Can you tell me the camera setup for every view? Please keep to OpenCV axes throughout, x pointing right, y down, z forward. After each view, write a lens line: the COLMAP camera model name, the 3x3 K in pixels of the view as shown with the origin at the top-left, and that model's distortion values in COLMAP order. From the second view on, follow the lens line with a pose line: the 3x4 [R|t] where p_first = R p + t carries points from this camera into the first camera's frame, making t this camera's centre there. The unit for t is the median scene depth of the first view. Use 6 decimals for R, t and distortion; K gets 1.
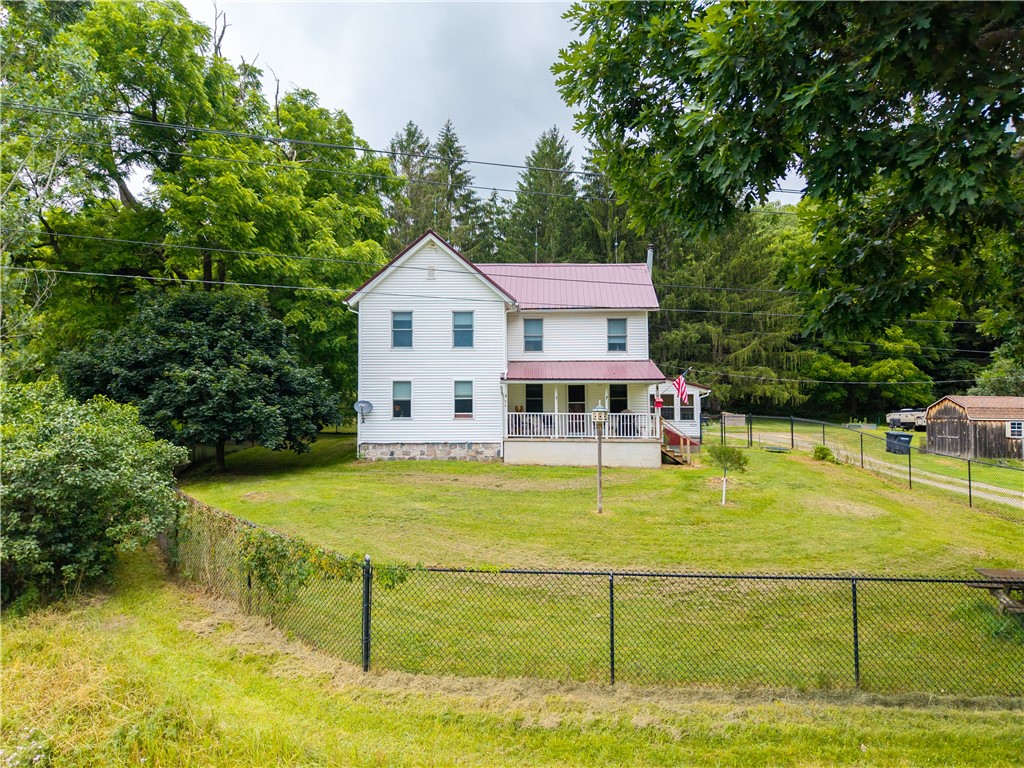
lens RADIAL K [[689.3, 0, 516.7], [0, 689.3, 391.2], [0, 0, 1]] dist [0.025037, -0.021440]
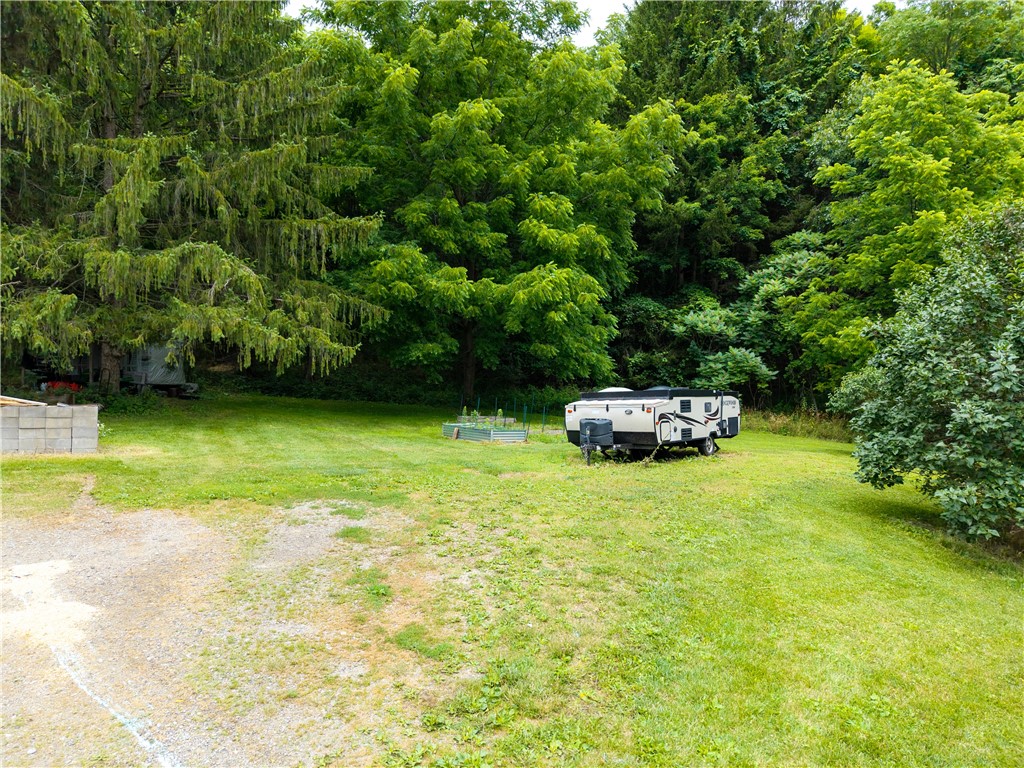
lens RADIAL K [[689.3, 0, 516.7], [0, 689.3, 391.2], [0, 0, 1]] dist [0.025037, -0.021440]
pose [[0.862914, -0.001174, 0.505349, 0.355713], [-0.022411, 0.998925, 0.040589, 0.014868], [-0.504853, -0.046350, 0.861960, 0.743151]]
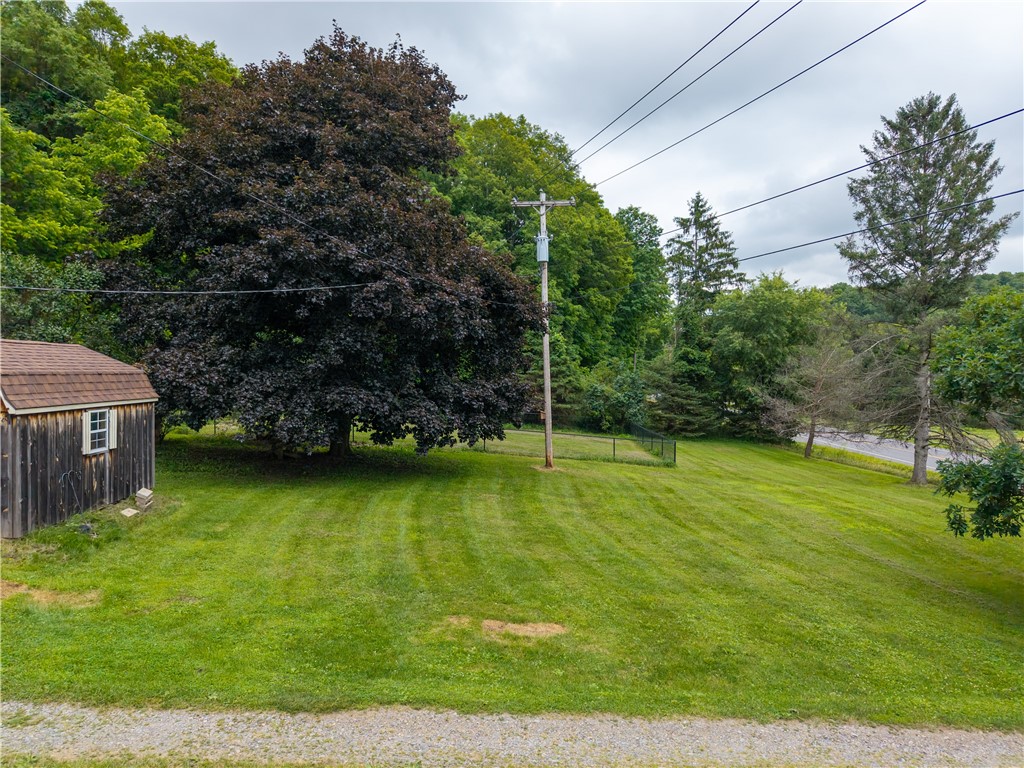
lens RADIAL K [[702.1, 0, 512.0], [0, 702.1, 384.0], [0, 0, 1]] dist [0.000473, -0.001582]
pose [[0.022288, -0.034862, 0.999144, 0.230881], [-0.046730, 0.998263, 0.035874, 0.003722], [-0.998659, -0.047490, 0.020620, 0.517037]]
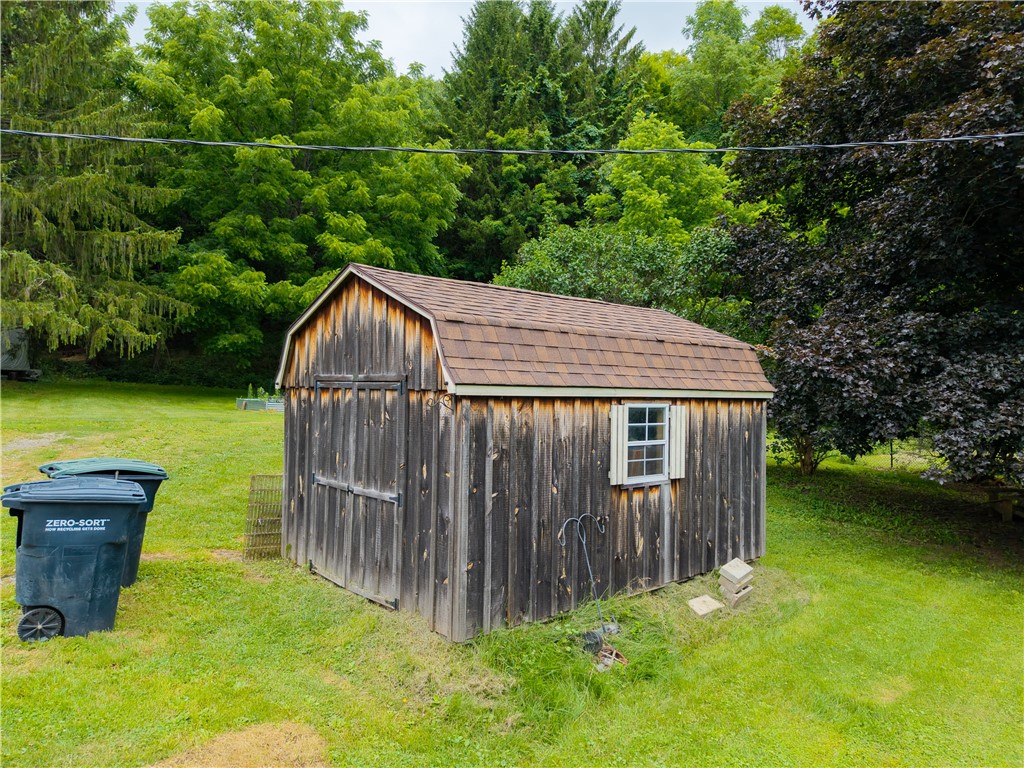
lens RADIAL K [[689.3, 0, 516.7], [0, 689.3, 391.2], [0, 0, 1]] dist [0.025037, -0.021440]
pose [[0.799223, -0.002580, 0.601029, 0.383091], [-0.024729, 0.999003, 0.037172, 0.022766], [-0.600526, -0.044572, 0.798362, 0.581392]]
